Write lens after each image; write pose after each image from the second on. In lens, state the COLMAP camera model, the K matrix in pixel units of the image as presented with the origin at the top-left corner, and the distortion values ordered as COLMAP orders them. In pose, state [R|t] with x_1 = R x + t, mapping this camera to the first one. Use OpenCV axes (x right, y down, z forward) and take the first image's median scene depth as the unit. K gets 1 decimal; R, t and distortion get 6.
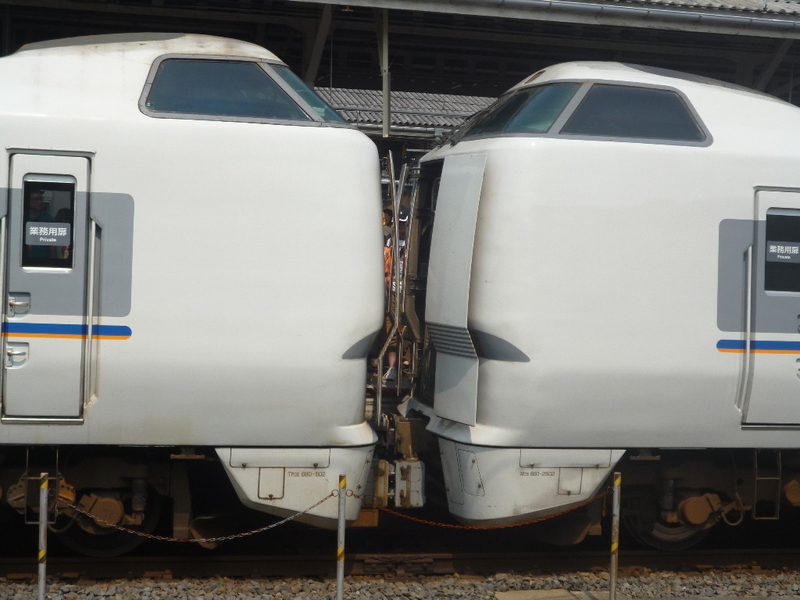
lens RADIAL K [[1443.9, 0, 400.1], [0, 1443.9, 296.4], [0, 0, 1]] dist [0.028692, 0.000000]
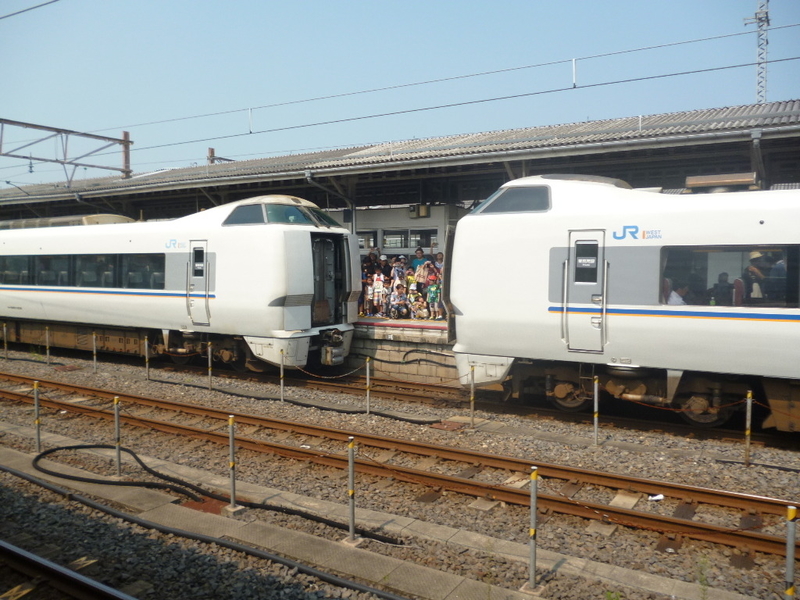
lens RADIAL K [[656.5, 0, 396.5], [0, 656.5, 293.7], [0, 0, 1]] dist [-0.017601, -0.007579]
pose [[0.706574, -0.004968, -0.707622, 0.722697], [-0.001149, 0.999966, -0.008168, 0.019672], [0.707638, 0.006585, 0.706544, 0.194786]]
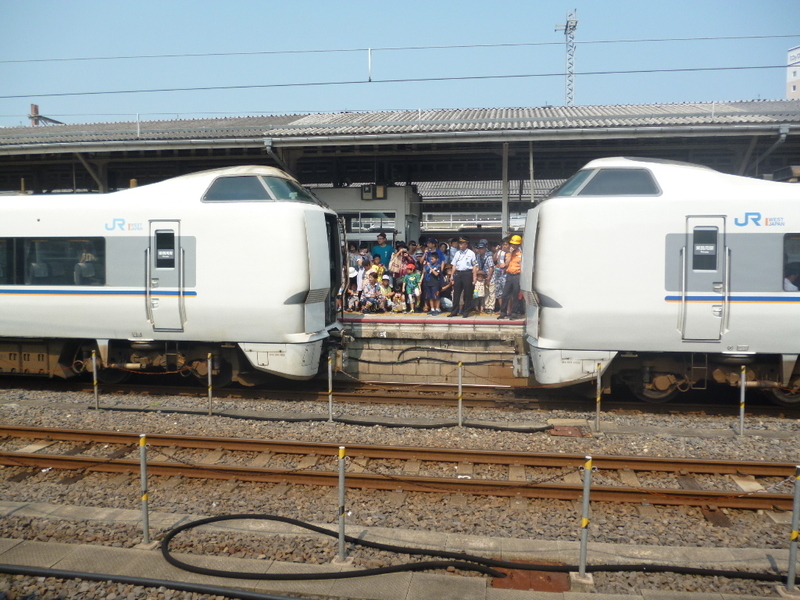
lens RADIAL K [[656.5, 0, 401.7], [0, 656.5, 300.7], [0, 0, 1]] dist [-0.017601, -0.007579]
pose [[0.924541, -0.009612, -0.380962, 0.227235], [0.021028, 0.999446, 0.025815, 0.006387], [0.380502, -0.031878, 0.924230, 0.052801]]
